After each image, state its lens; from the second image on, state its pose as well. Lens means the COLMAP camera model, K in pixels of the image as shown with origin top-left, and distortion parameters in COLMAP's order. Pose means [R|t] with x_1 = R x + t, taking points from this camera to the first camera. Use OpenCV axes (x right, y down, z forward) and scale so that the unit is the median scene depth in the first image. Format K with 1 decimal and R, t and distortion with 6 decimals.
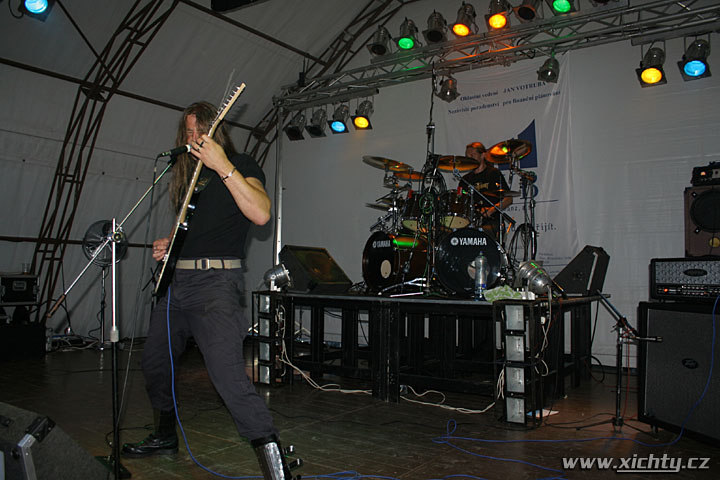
lens RADIAL K [[618.7, 0, 360.0], [0, 618.7, 240.0], [0, 0, 1]] dist [-0.104735, 0.007729]
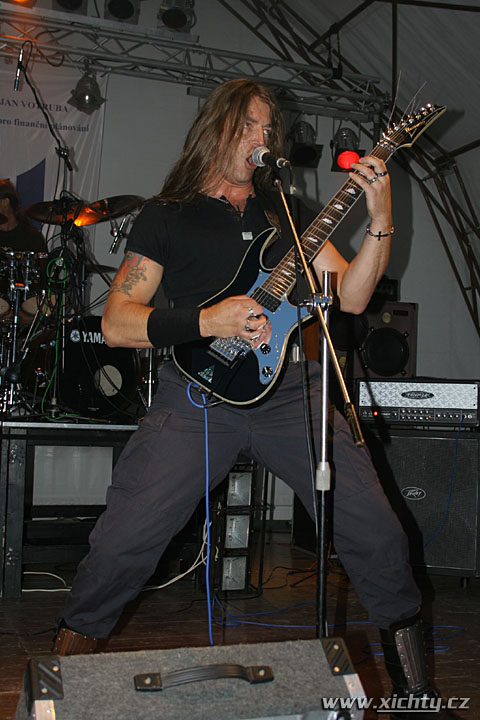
lens RADIAL K [[965.7, 0, 240.1], [0, 965.7, 376.0], [0, 0, 1]] dist [-0.033687, -0.014838]
pose [[0.555294, 0.043017, 0.830541, -0.554476], [-0.070917, 0.997473, -0.004249, 0.034320], [-0.828625, -0.056540, 0.556942, 0.273105]]
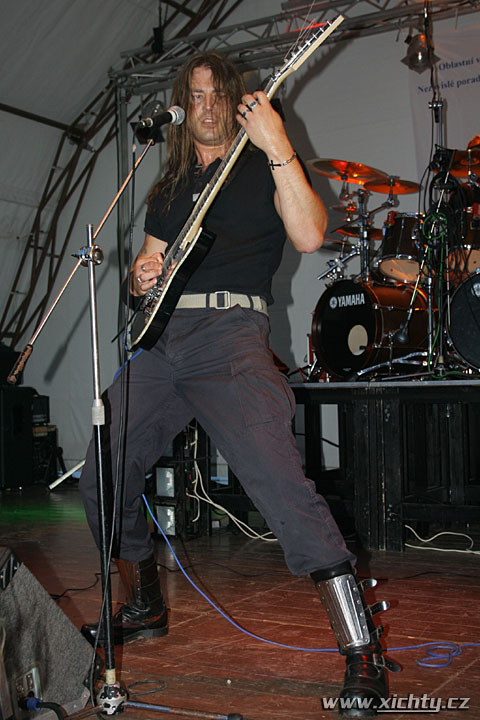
lens RADIAL K [[1042.0, 0, 240.0], [0, 1042.0, 360.0], [0, 0, 1]] dist [0.003749, 0.021617]
pose [[0.996265, -0.030657, 0.080726, -0.162689], [0.028694, 0.999266, 0.025367, 0.037285], [-0.081445, -0.022956, 0.996413, -0.027424]]
